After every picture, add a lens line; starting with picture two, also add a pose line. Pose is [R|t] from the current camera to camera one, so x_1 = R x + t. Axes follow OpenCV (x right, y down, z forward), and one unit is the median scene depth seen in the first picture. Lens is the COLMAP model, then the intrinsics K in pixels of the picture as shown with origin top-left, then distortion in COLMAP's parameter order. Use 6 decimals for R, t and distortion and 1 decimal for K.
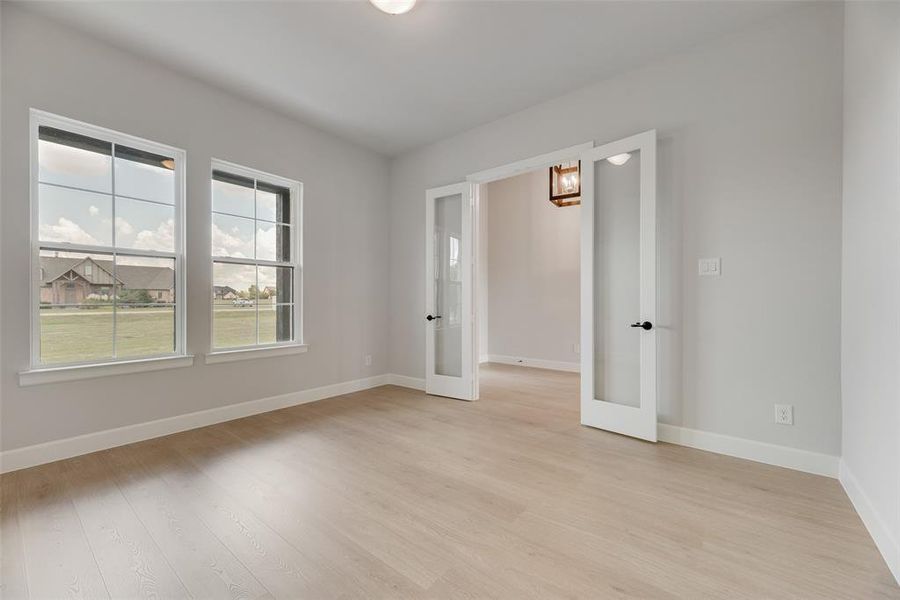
lens RADIAL K [[362.5, 0, 453.2], [0, 362.5, 303.2], [0, 0, 1]] dist [0.001459, 0.000171]
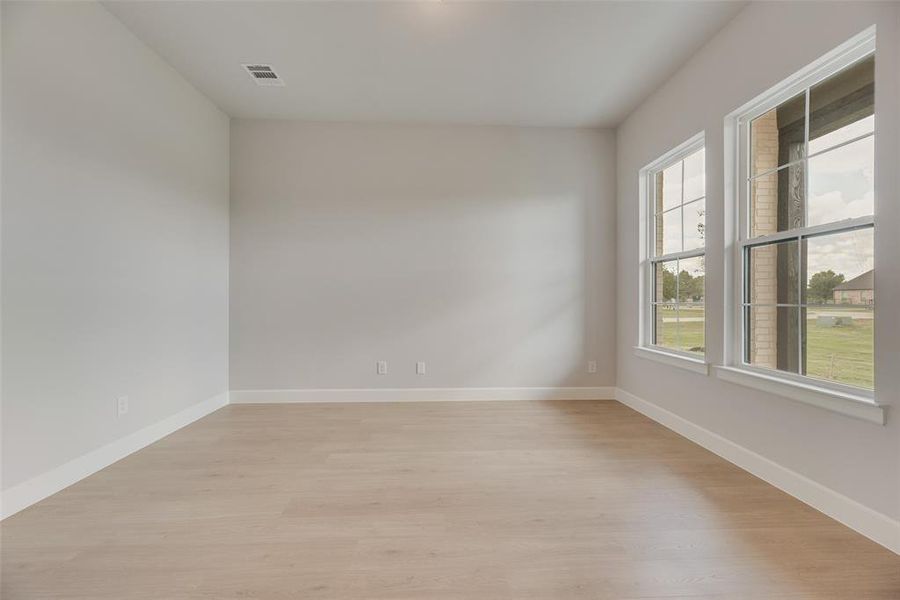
lens RADIAL K [[362.5, 0, 453.2], [0, 362.5, 303.2], [0, 0, 1]] dist [0.001459, 0.000171]
pose [[-0.736902, 0.003785, -0.675989, 0.318345], [-0.004902, 0.999928, 0.010942, -0.007053], [0.675982, 0.011376, -0.736830, 1.248118]]
